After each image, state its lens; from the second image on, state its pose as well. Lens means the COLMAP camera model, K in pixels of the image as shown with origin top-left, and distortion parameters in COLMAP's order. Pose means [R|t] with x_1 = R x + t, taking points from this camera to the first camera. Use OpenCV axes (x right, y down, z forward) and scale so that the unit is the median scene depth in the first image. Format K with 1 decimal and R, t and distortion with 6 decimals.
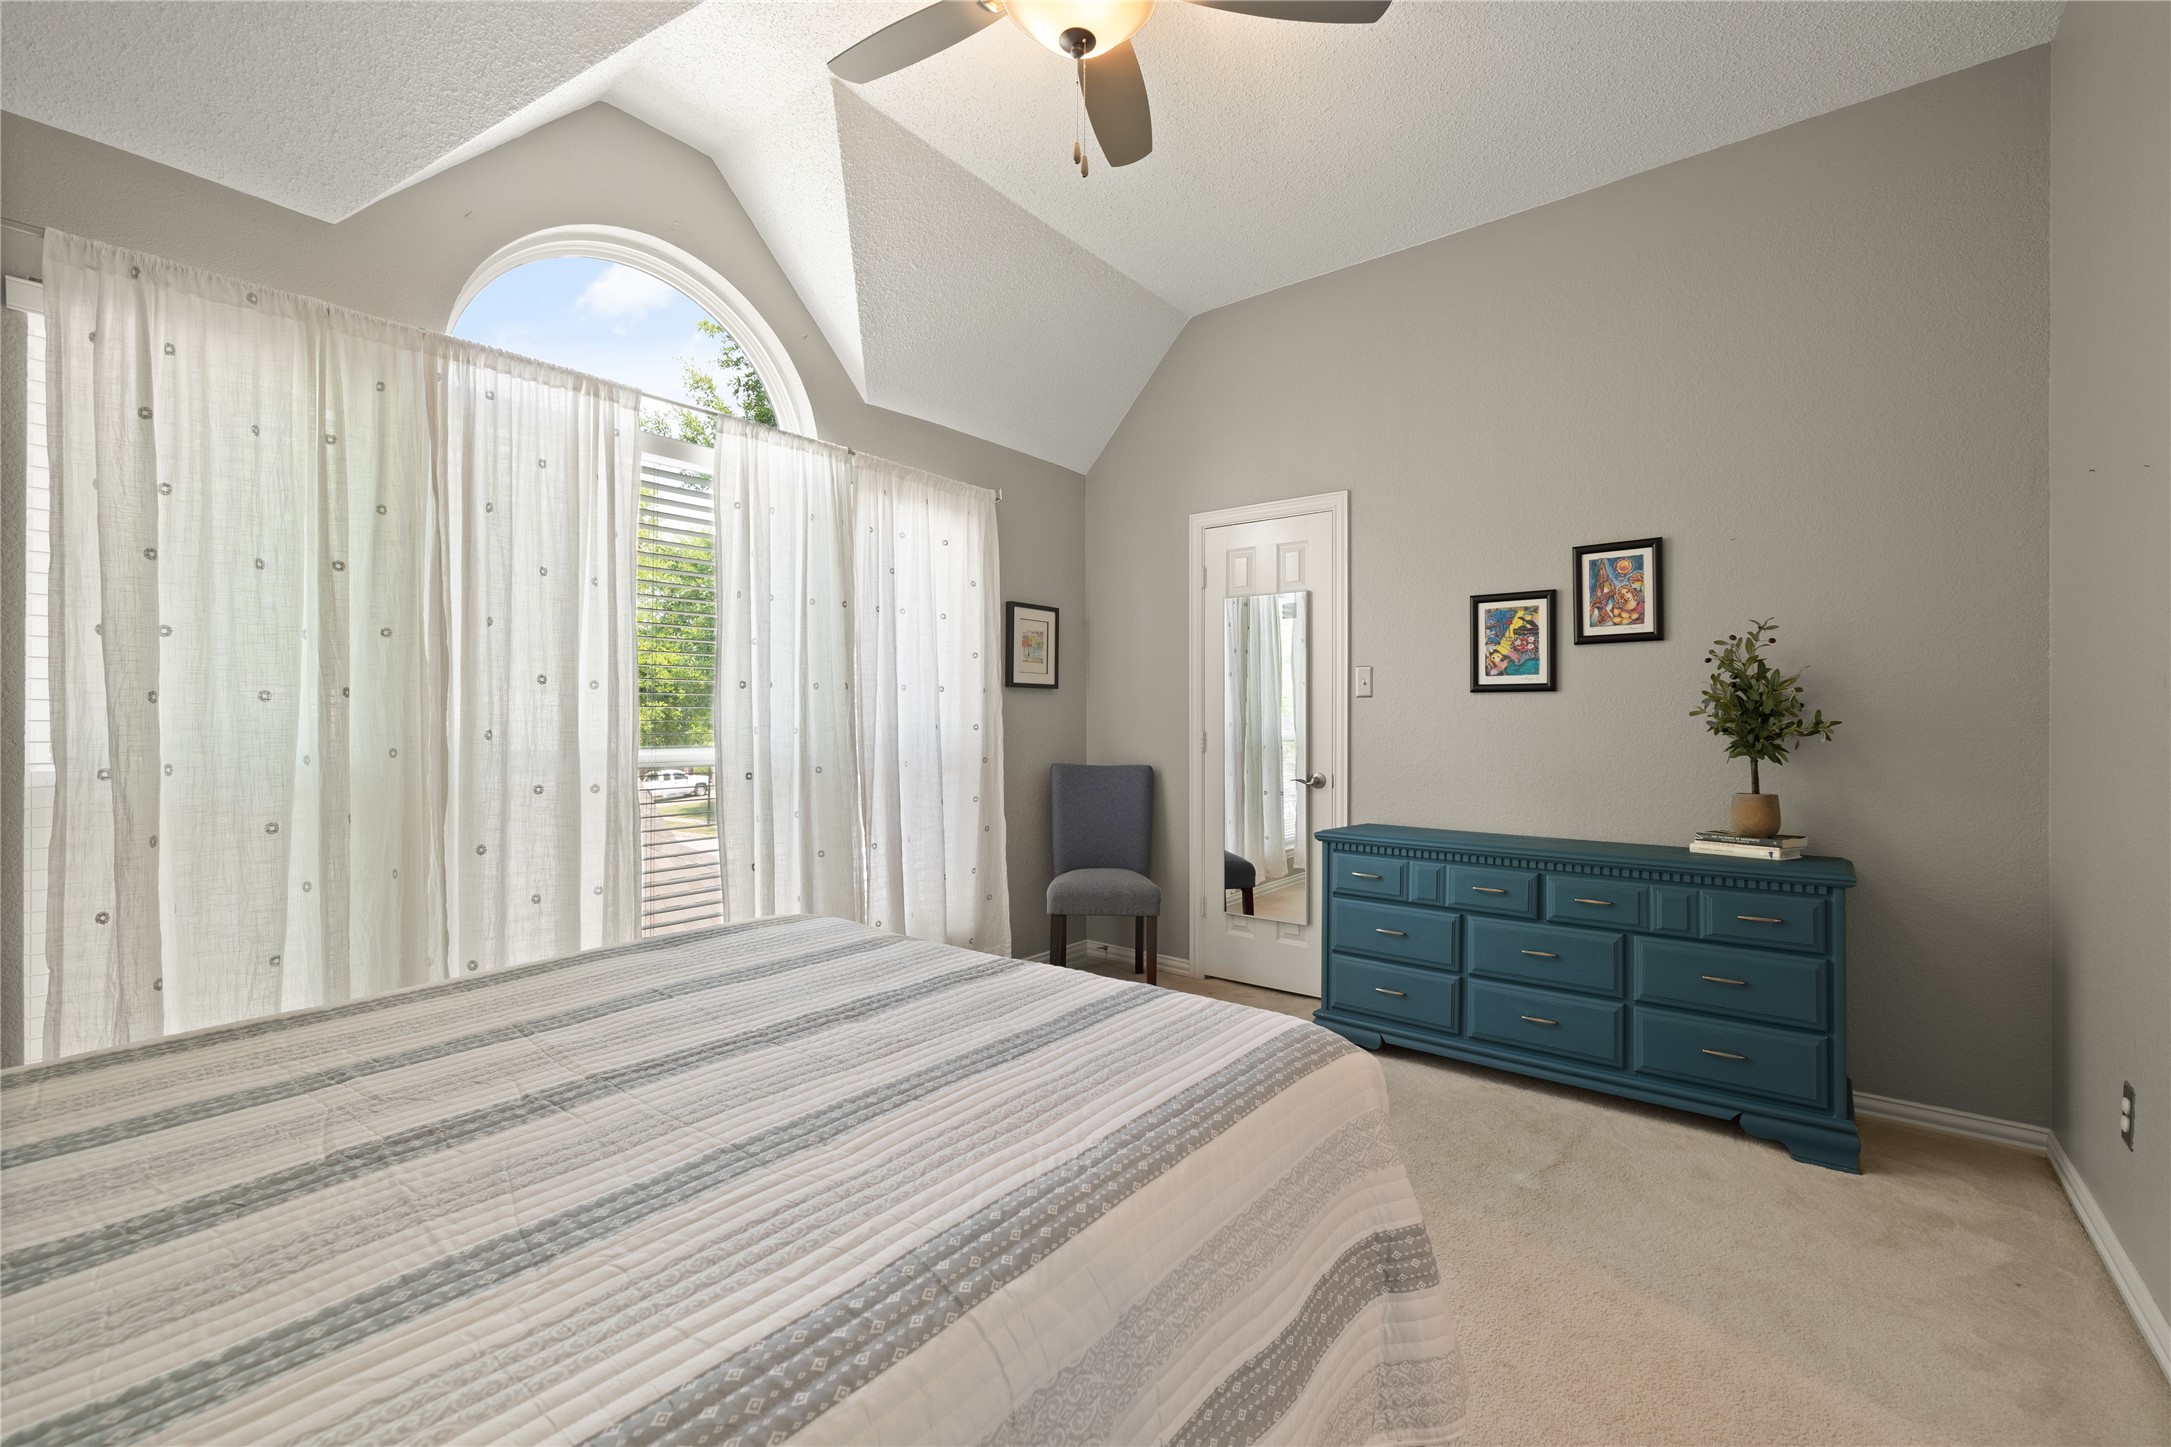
lens RADIAL K [[931.9, 0, 1094.6], [0, 931.9, 703.4], [0, 0, 1]] dist [0.001534, 0.000621]
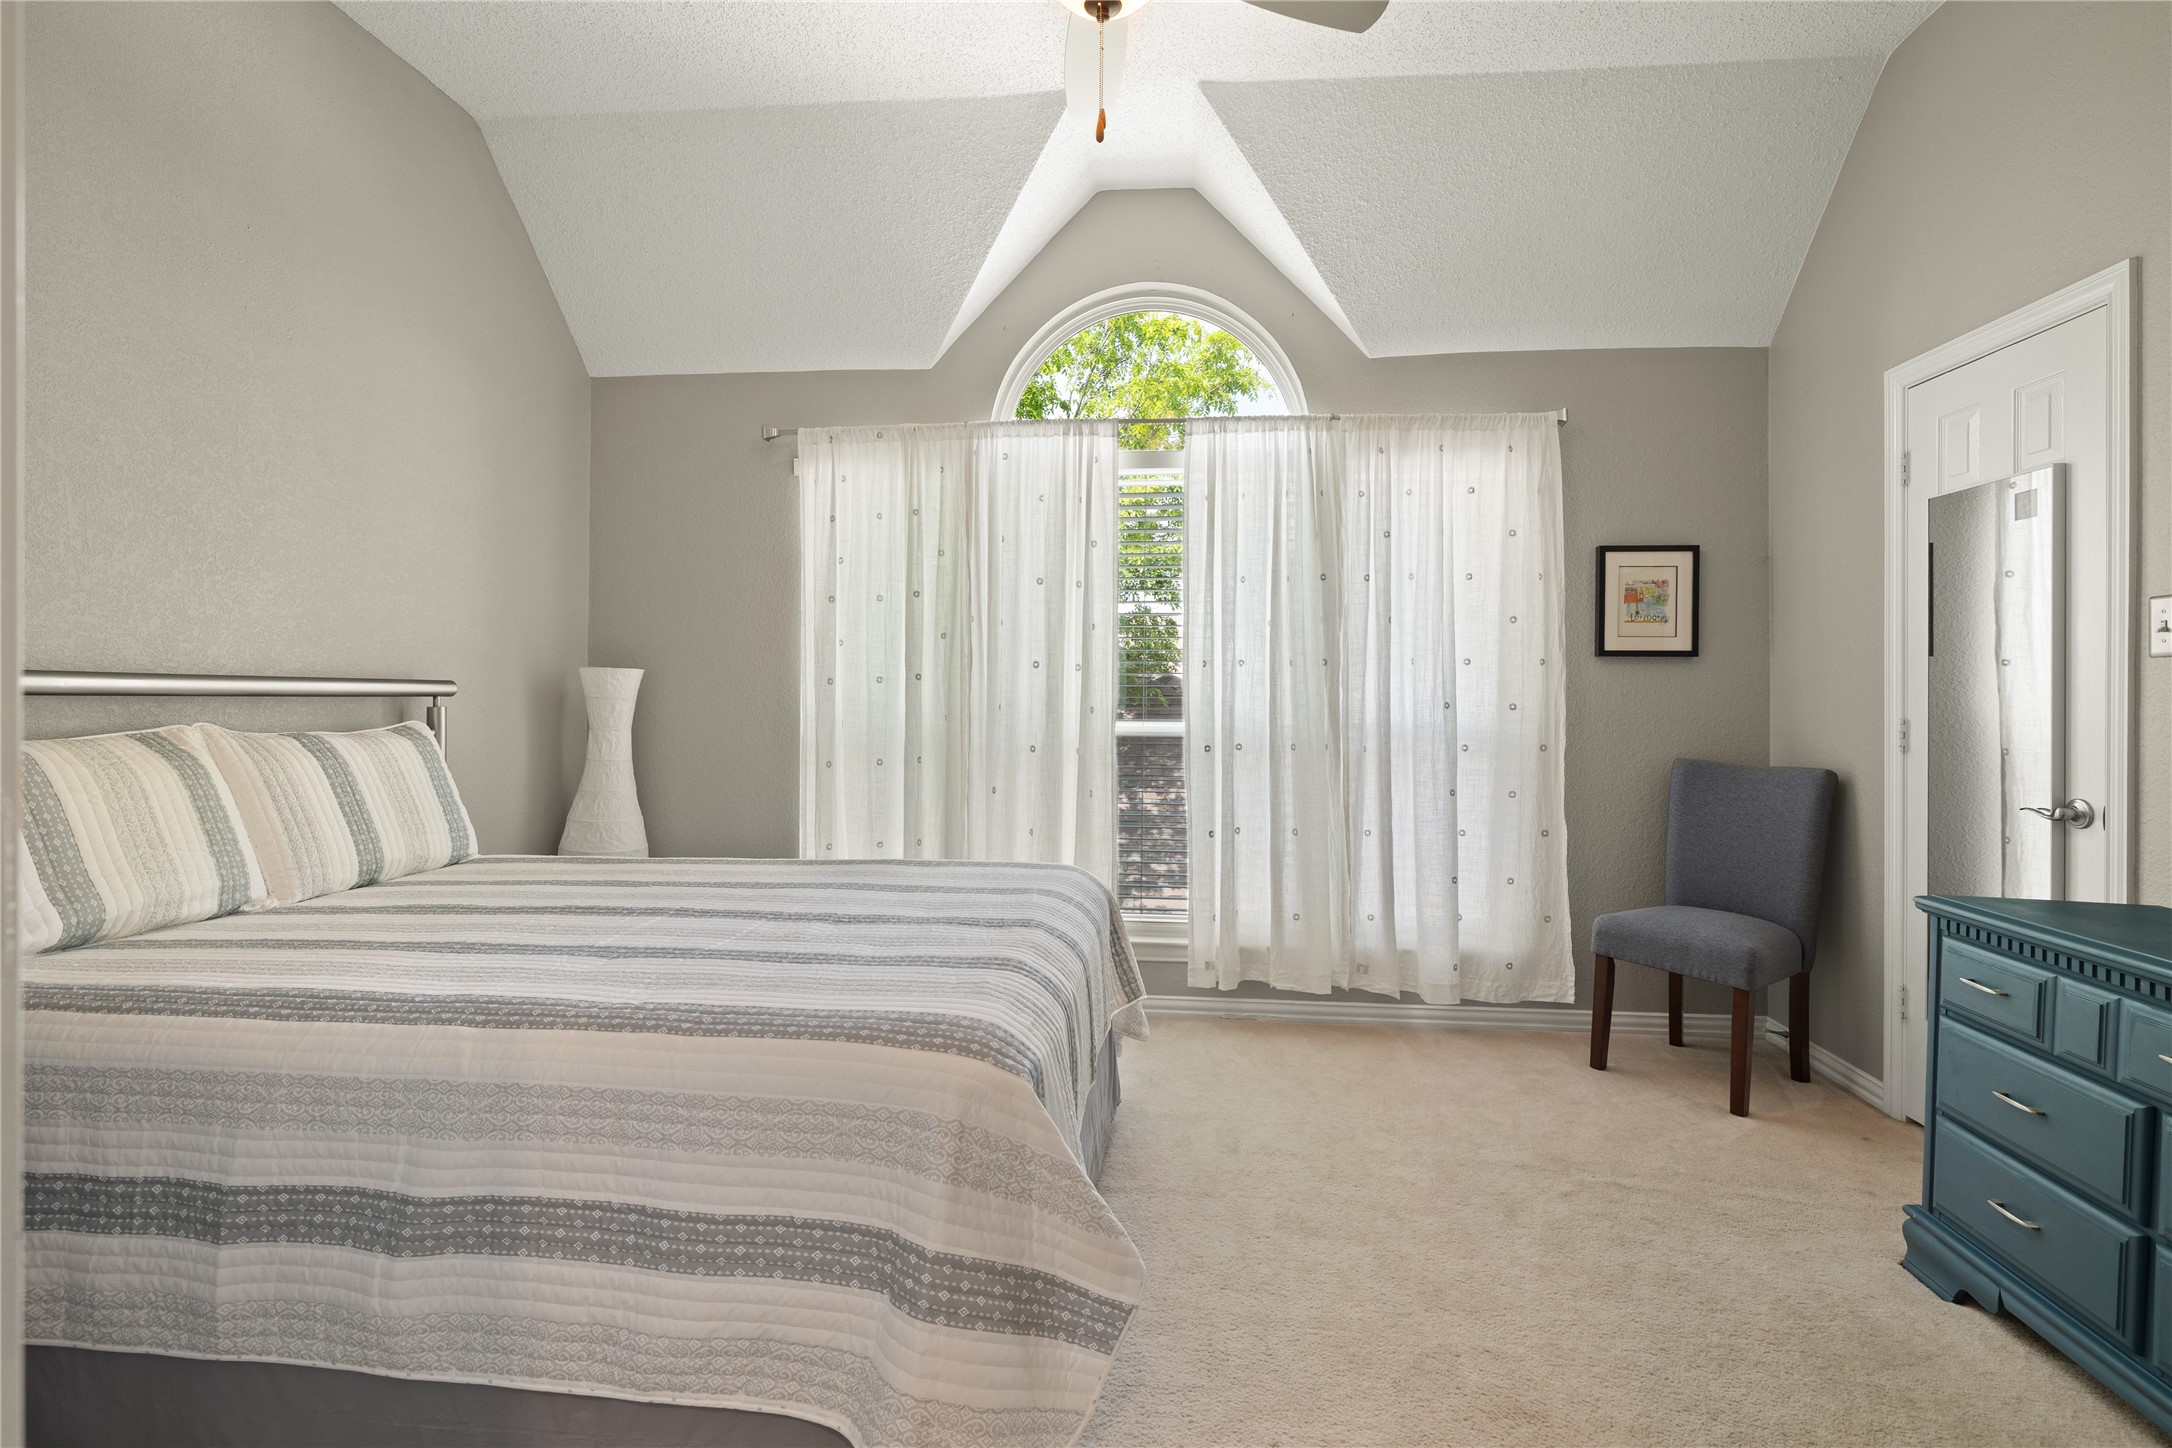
lens RADIAL K [[1011.0, 0, 1090.4], [0, 1011.0, 679.9], [0, 0, 1]] dist [-0.006212, 0.000120]
pose [[0.530009, -0.012067, -0.847906, 0.487558], [0.009088, 0.999922, -0.008550, 0.006468], [0.847944, -0.003174, 0.530077, 0.238319]]
